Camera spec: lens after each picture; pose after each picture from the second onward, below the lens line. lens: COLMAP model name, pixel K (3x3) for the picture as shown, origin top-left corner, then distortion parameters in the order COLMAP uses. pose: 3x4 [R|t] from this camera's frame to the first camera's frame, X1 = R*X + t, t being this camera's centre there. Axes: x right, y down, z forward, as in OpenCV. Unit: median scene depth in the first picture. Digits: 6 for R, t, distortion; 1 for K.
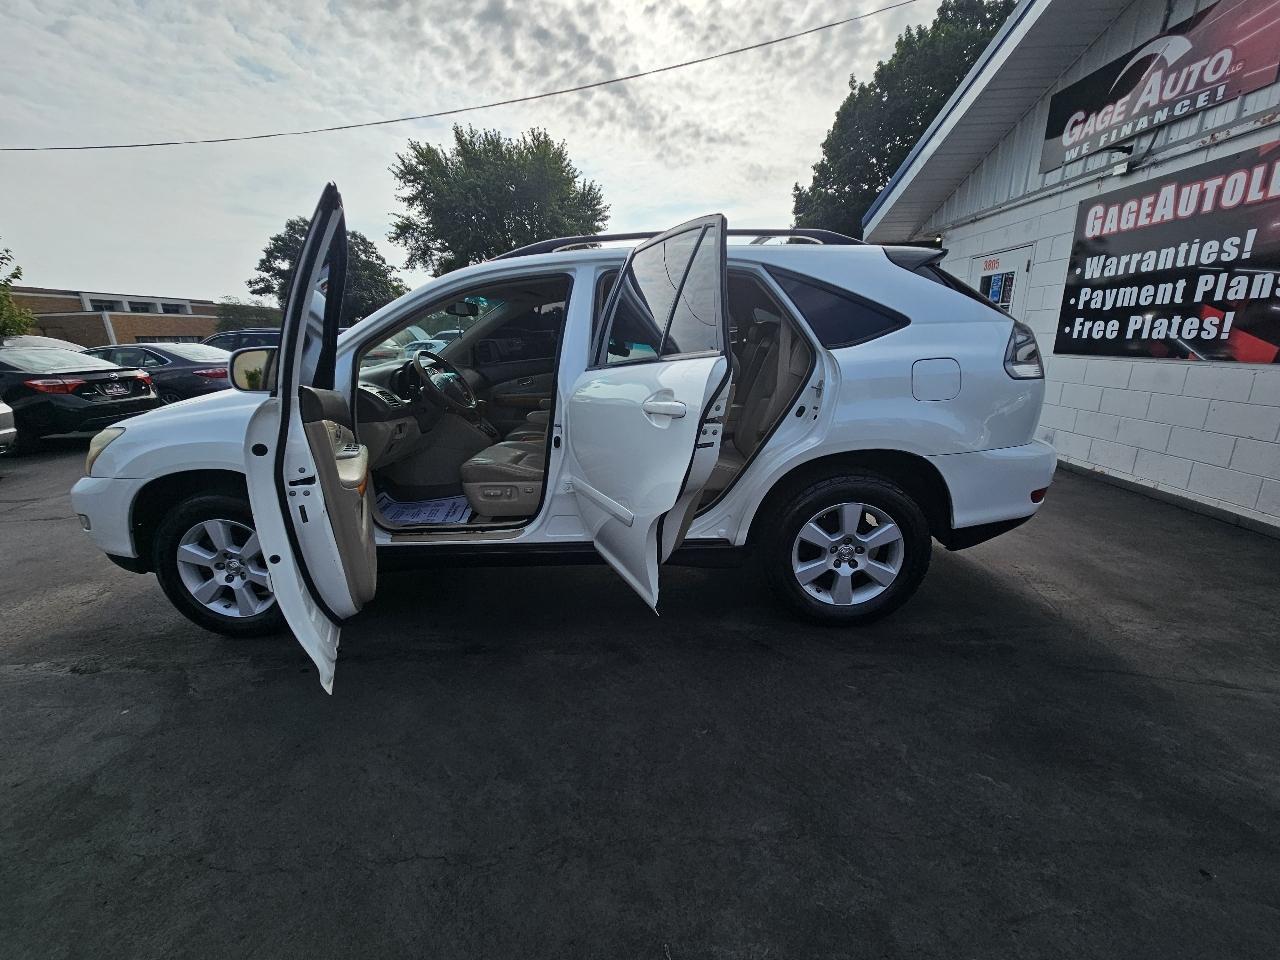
lens RADIAL K [[517.0, 0, 639.9], [0, 517.0, 483.5], [0, 0, 1]] dist [0.001082, -0.002113]
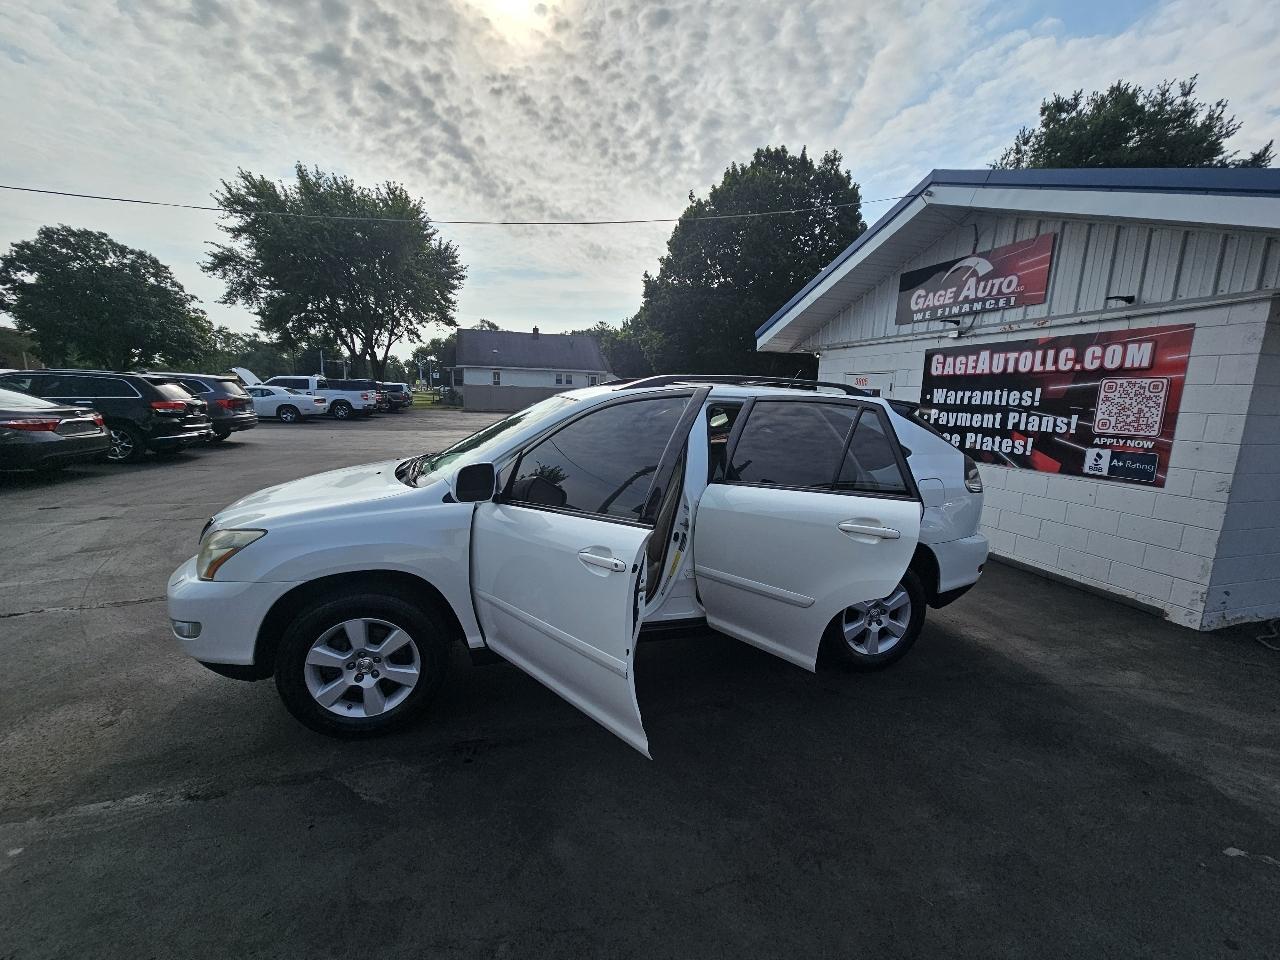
lens RADIAL K [[517.0, 0, 639.9], [0, 517.0, 483.5], [0, 0, 1]] dist [0.001082, -0.002113]
pose [[0.955484, 0.014579, 0.294684, -0.348602], [0.018297, 0.993928, -0.108501, -0.042653], [-0.294476, 0.109063, 0.949415, -0.089160]]
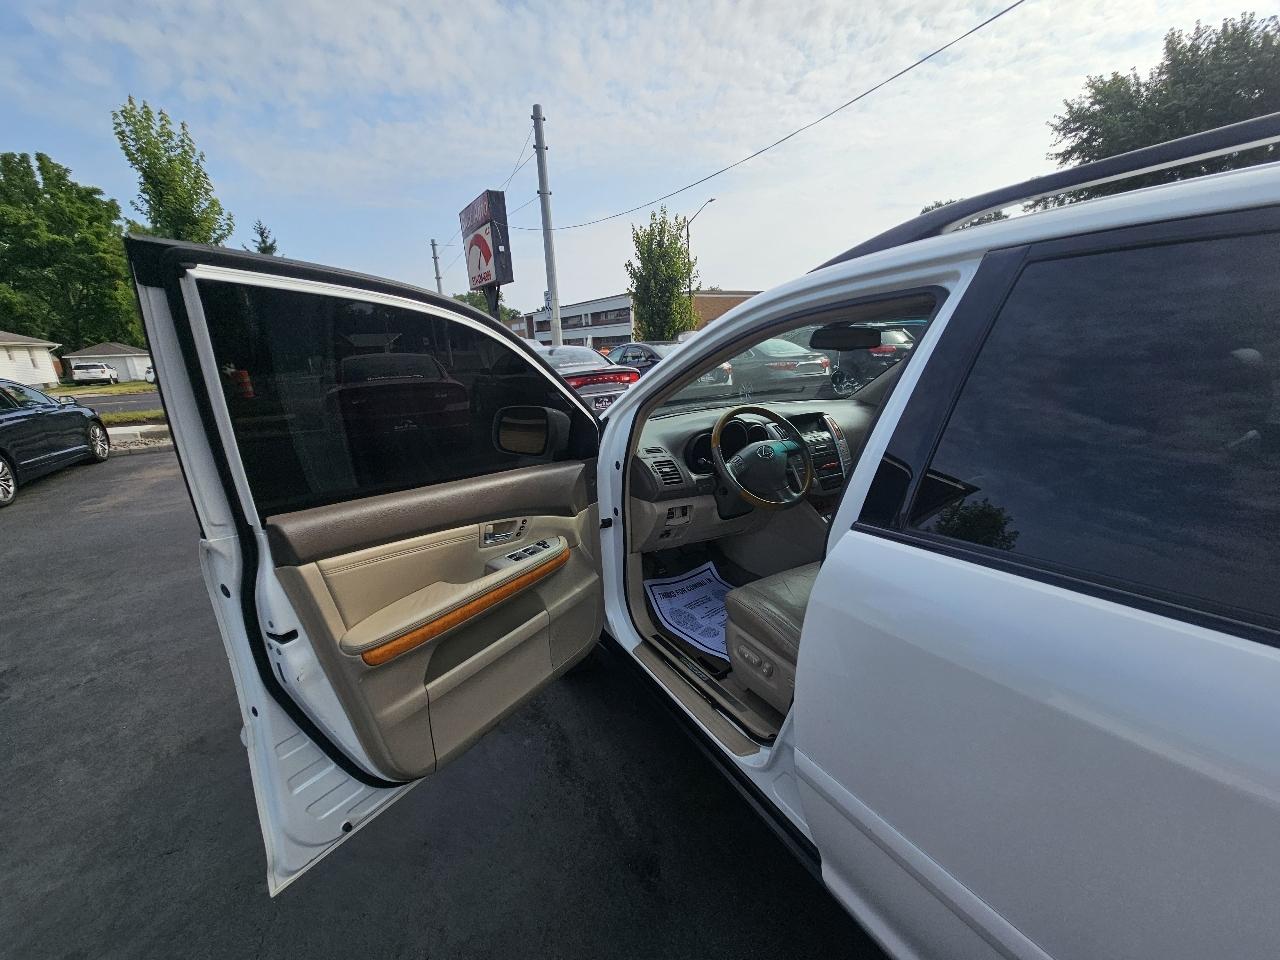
lens RADIAL K [[517.0, 0, 639.9], [0, 517.0, 483.5], [0, 0, 1]] dist [0.001082, -0.002113]
pose [[0.519078, 0.239243, -0.820561, 0.061005], [-0.214594, 0.965756, 0.145826, -0.146712], [0.827350, 0.100393, 0.552643, 0.331676]]
